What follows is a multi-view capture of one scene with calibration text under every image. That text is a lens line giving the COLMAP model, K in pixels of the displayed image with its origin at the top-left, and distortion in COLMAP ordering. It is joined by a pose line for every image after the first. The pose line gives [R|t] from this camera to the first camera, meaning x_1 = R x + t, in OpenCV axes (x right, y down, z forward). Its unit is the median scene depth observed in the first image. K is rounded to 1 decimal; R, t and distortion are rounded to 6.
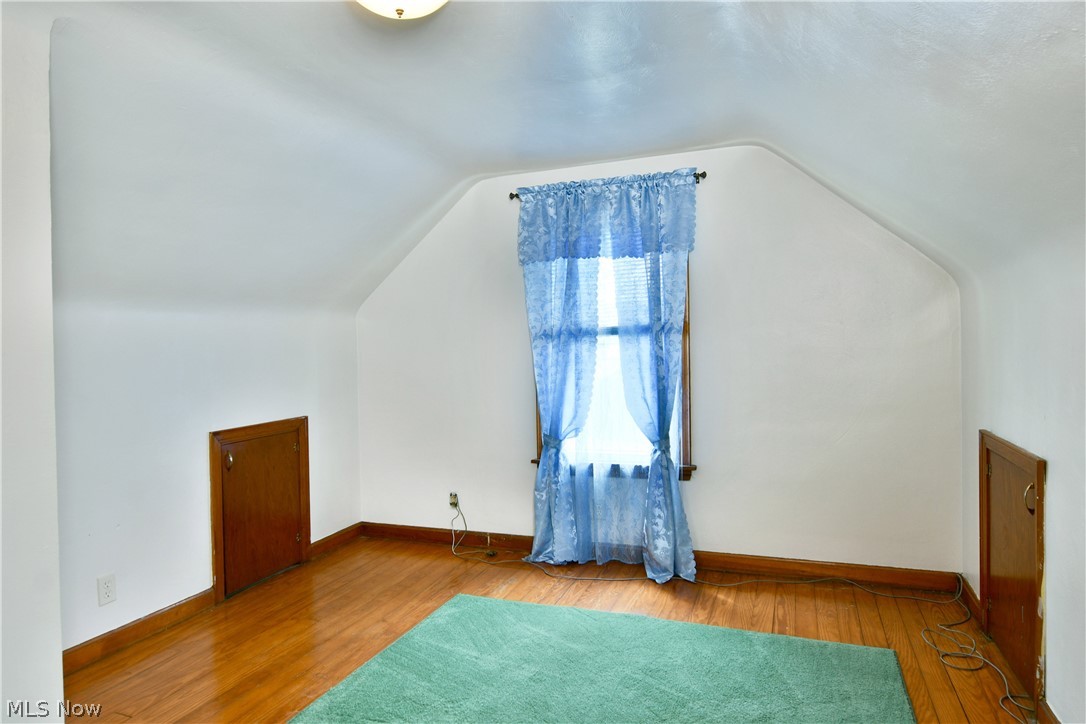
lens RADIAL K [[659.2, 0, 532.2], [0, 659.2, 357.2], [0, 0, 1]] dist [-0.010204, -0.005999]
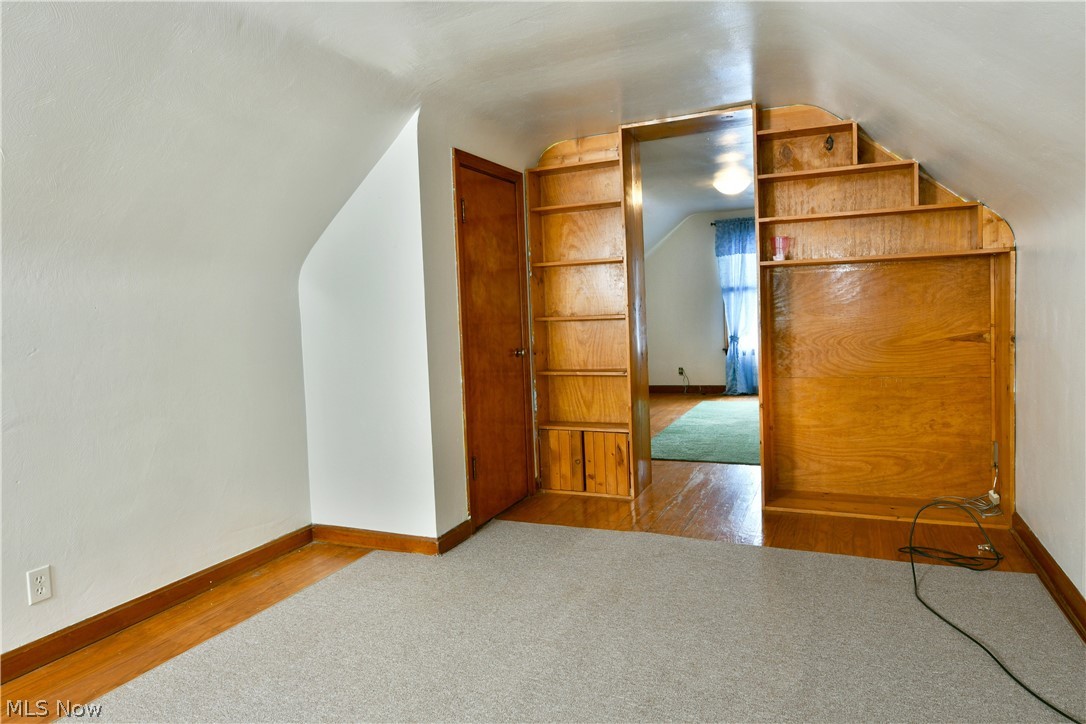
lens RADIAL K [[659.2, 0, 558.0], [0, 659.2, 343.6], [0, 0, 1]] dist [-0.010204, -0.005999]
pose [[0.999090, -0.012985, -0.040623, -0.478946], [0.014113, 0.999519, 0.027608, 0.078452], [0.040245, -0.028156, 0.998793, -1.227380]]
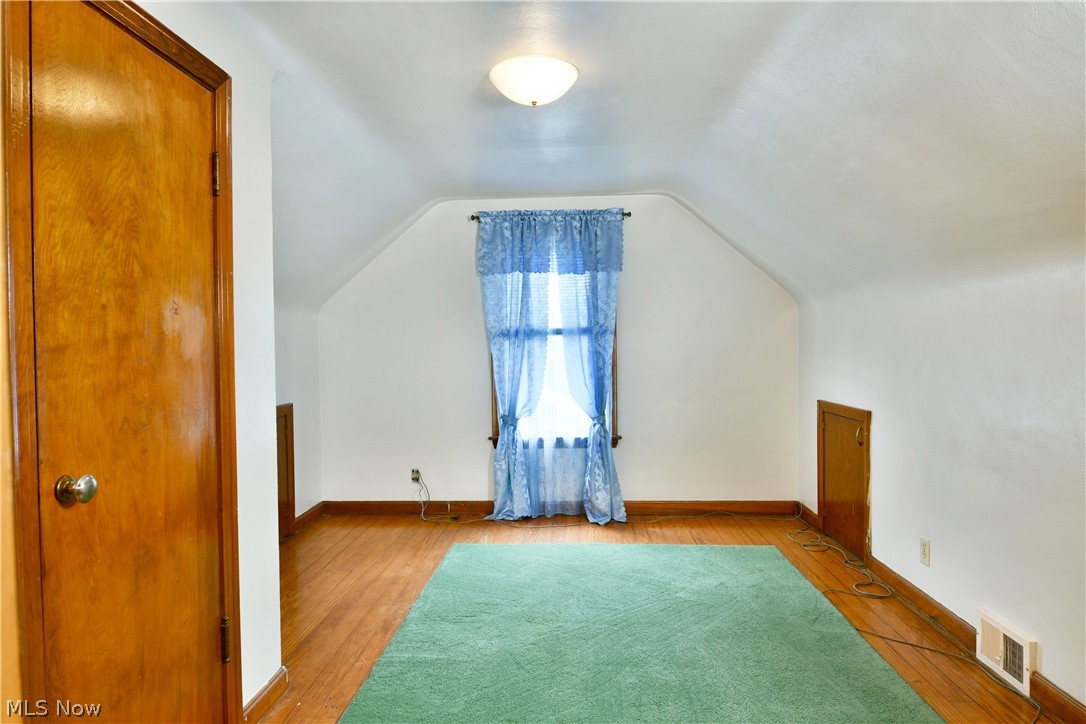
lens RADIAL K [[659.2, 0, 538.1], [0, 659.2, 365.4], [0, 0, 1]] dist [-0.010204, -0.005999]
pose [[0.949152, 0.005273, 0.314775, -0.319583], [-0.004971, 0.999986, -0.001764, 0.027825], [-0.314780, 0.000110, 0.949165, -0.189570]]
